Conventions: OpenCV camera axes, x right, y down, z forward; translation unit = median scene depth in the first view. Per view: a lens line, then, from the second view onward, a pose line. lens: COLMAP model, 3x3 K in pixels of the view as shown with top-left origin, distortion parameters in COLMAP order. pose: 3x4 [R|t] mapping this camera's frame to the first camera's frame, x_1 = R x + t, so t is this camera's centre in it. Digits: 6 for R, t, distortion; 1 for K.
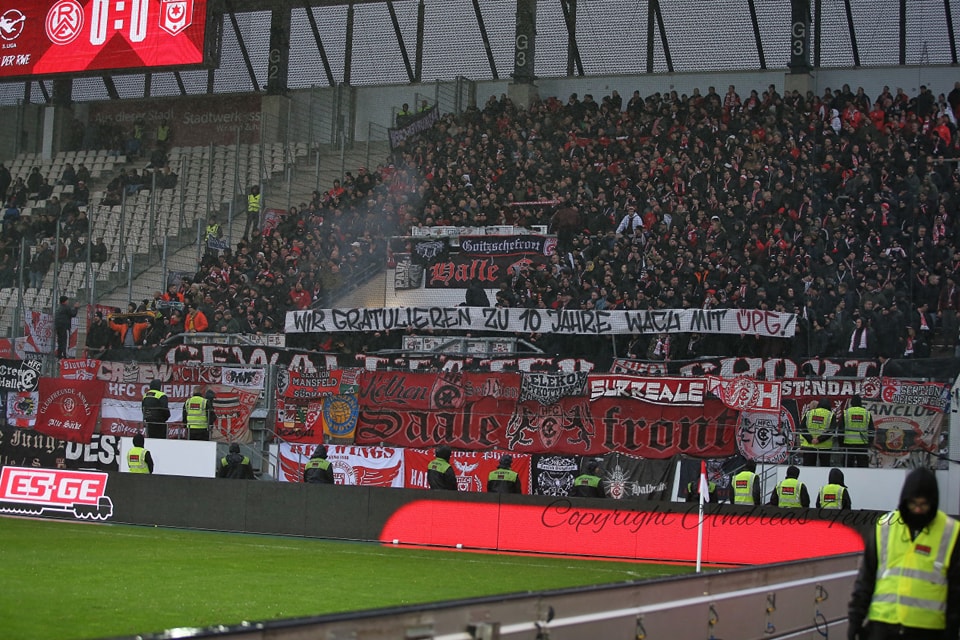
lens RADIAL K [[2011.4, 0, 480.0], [0, 2011.4, 320.0], [0, 0, 1]] dist [-0.280771, -0.097602]
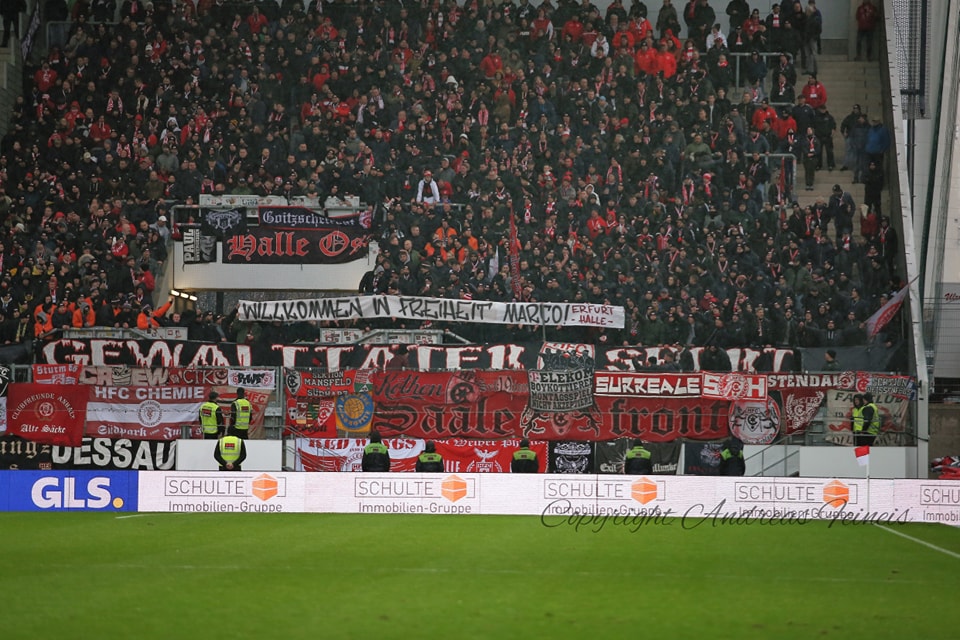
lens RADIAL K [[6201.8, 0, 480.0], [0, 6201.8, 320.0], [0, 0, 1]] dist [2.065182, -3.191214]
pose [[0.906491, -0.027561, 0.421324, -1.428631], [0.000661, 0.997959, 0.063860, -0.218381], [-0.422224, -0.057610, 0.904659, -2.093075]]
